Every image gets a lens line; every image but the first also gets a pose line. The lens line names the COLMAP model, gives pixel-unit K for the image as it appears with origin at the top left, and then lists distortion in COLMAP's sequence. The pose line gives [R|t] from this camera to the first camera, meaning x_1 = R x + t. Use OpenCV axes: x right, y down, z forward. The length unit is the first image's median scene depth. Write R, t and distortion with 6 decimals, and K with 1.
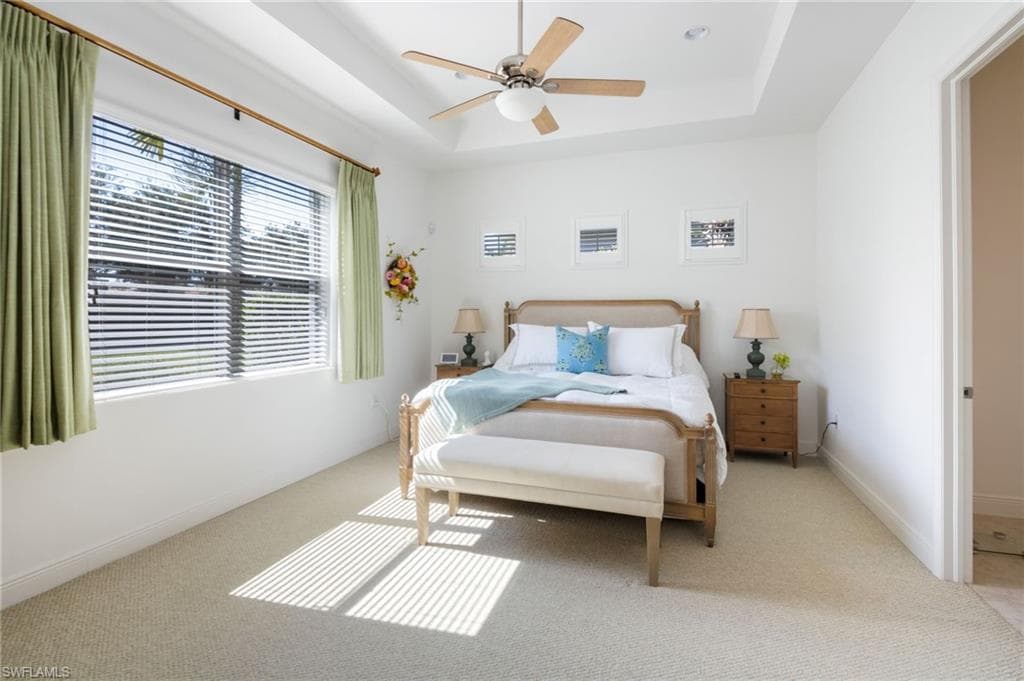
lens RADIAL K [[479.4, 0, 511.2], [0, 479.4, 316.8], [0, 0, 1]] dist [0.012921, -0.009465]
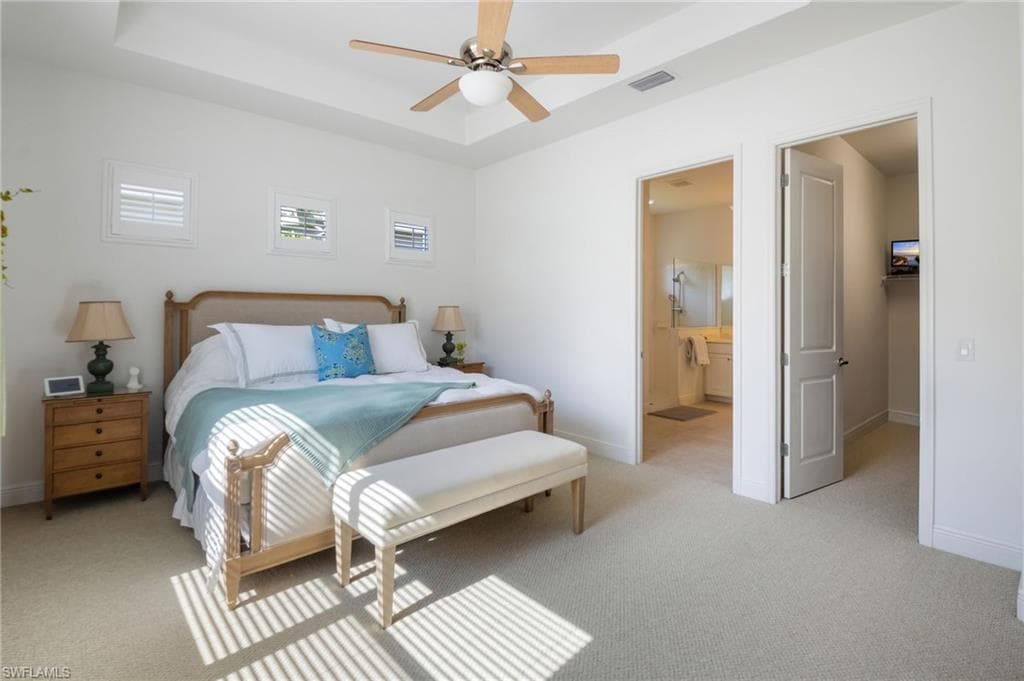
lens RADIAL K [[479.4, 0, 513.5], [0, 479.4, 306.7], [0, 0, 1]] dist [0.012921, -0.009465]
pose [[0.483661, 0.008614, 0.875213, -0.630508], [0.001737, 0.999940, -0.010802, -0.002879], [-0.875254, 0.006745, 0.483617, 0.406888]]
